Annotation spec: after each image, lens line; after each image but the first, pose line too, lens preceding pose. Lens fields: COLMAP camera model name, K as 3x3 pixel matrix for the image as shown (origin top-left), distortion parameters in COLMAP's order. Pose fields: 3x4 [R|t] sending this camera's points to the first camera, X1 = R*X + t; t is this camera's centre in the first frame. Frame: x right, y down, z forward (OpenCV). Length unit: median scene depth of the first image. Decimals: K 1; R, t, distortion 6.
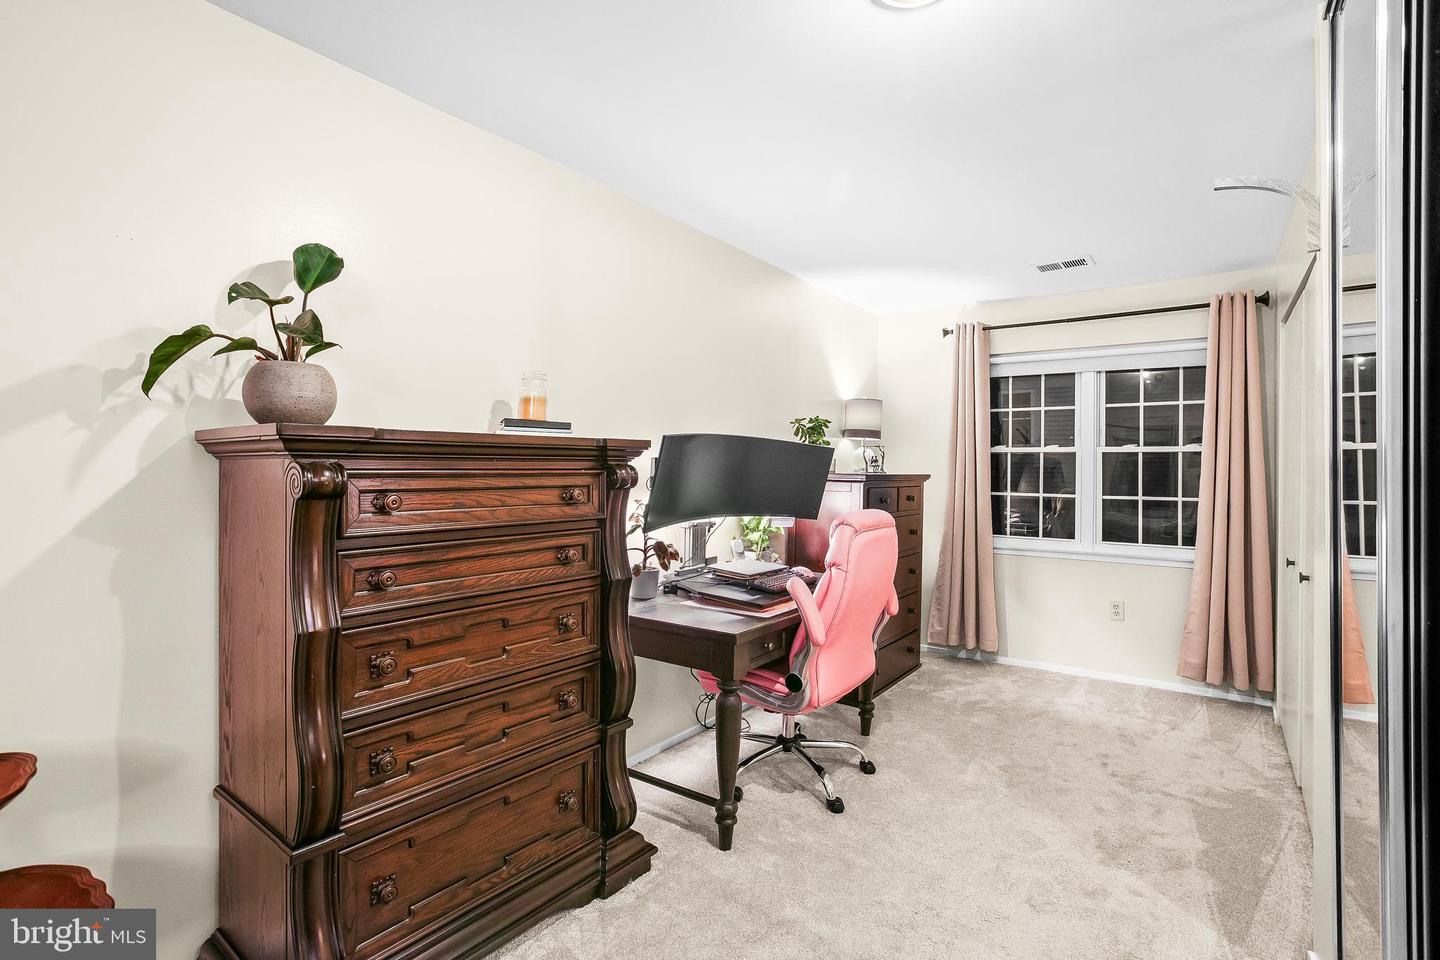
lens RADIAL K [[671.3, 0, 718.7], [0, 671.3, 468.3], [0, 0, 1]] dist [-0.026765, 0.000981]
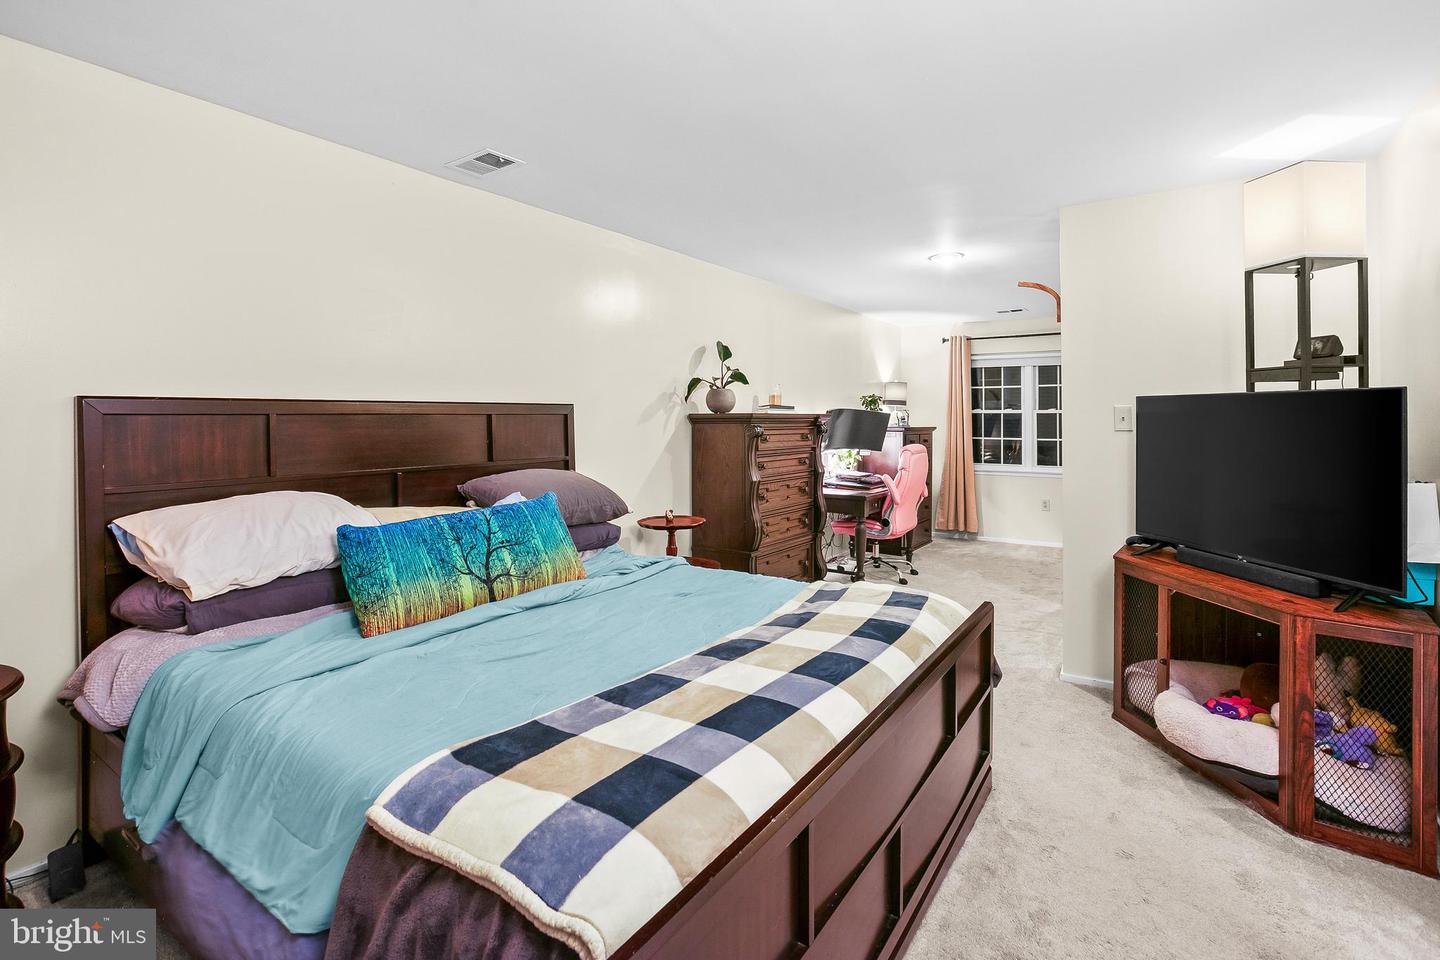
lens RADIAL K [[670.2, 0, 718.6], [0, 670.2, 417.4], [0, 0, 1]] dist [-0.037214, 0.017026]
pose [[0.999676, -0.008241, 0.024089, -0.277276], [0.008396, 0.999945, -0.006304, -0.008932], [-0.024035, 0.006504, 0.999690, -0.677154]]
